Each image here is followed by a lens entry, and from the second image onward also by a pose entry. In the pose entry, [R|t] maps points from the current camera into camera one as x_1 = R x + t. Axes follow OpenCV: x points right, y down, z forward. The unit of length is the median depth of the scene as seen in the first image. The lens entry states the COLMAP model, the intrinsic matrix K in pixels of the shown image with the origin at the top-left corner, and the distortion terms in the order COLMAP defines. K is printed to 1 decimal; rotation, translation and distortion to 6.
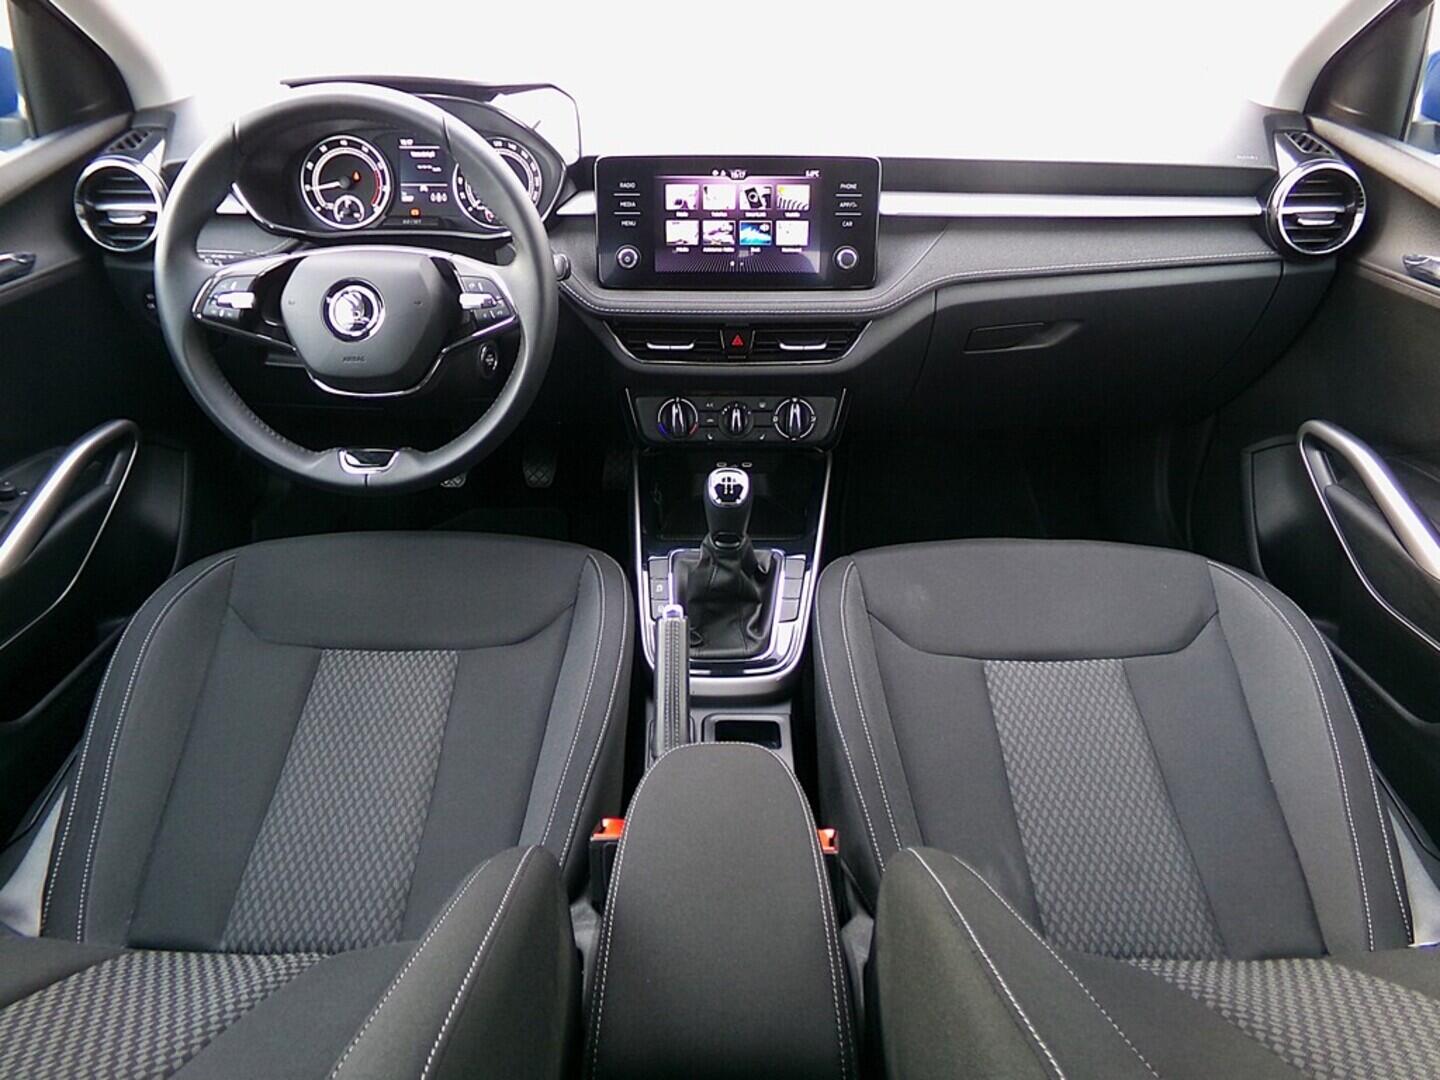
lens RADIAL K [[1014.7, 0, 731.1], [0, 1014.7, 536.6], [0, 0, 1]] dist [-0.039566, 0.057152]
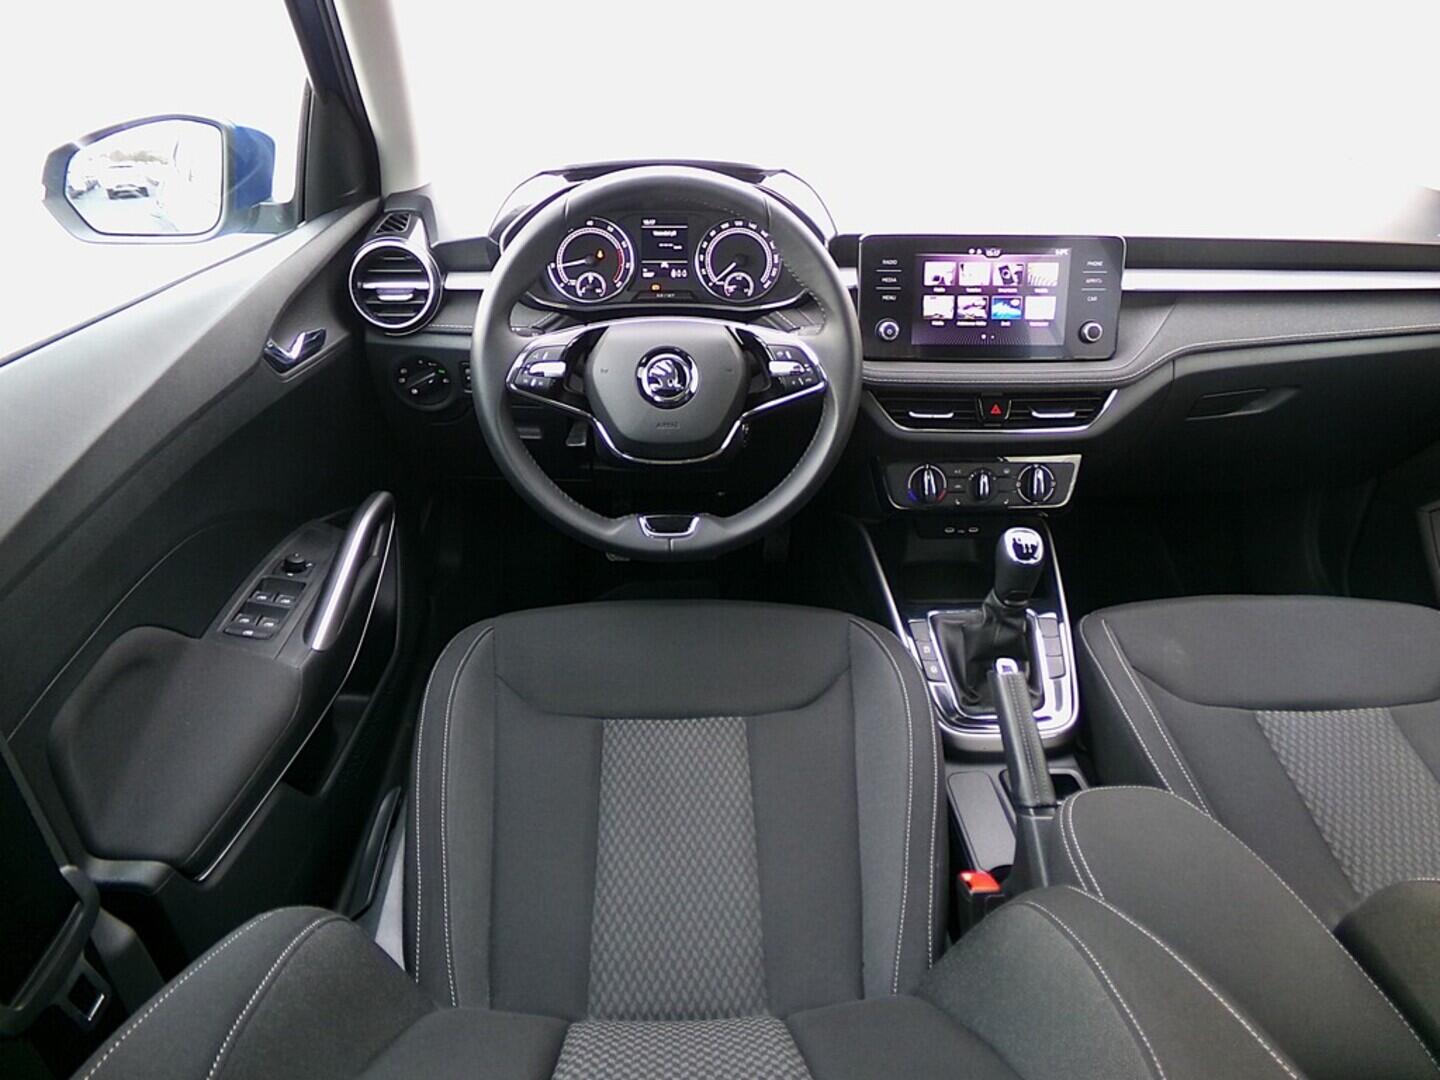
lens RADIAL K [[1014.7, 0, 725.6], [0, 1014.7, 540.7], [0, 0, 1]] dist [-0.039566, 0.057152]
pose [[0.998547, -0.014855, 0.051804, -0.326879], [0.018556, 0.997253, -0.071712, 0.011848], [-0.050596, 0.072569, 0.996079, -0.014501]]
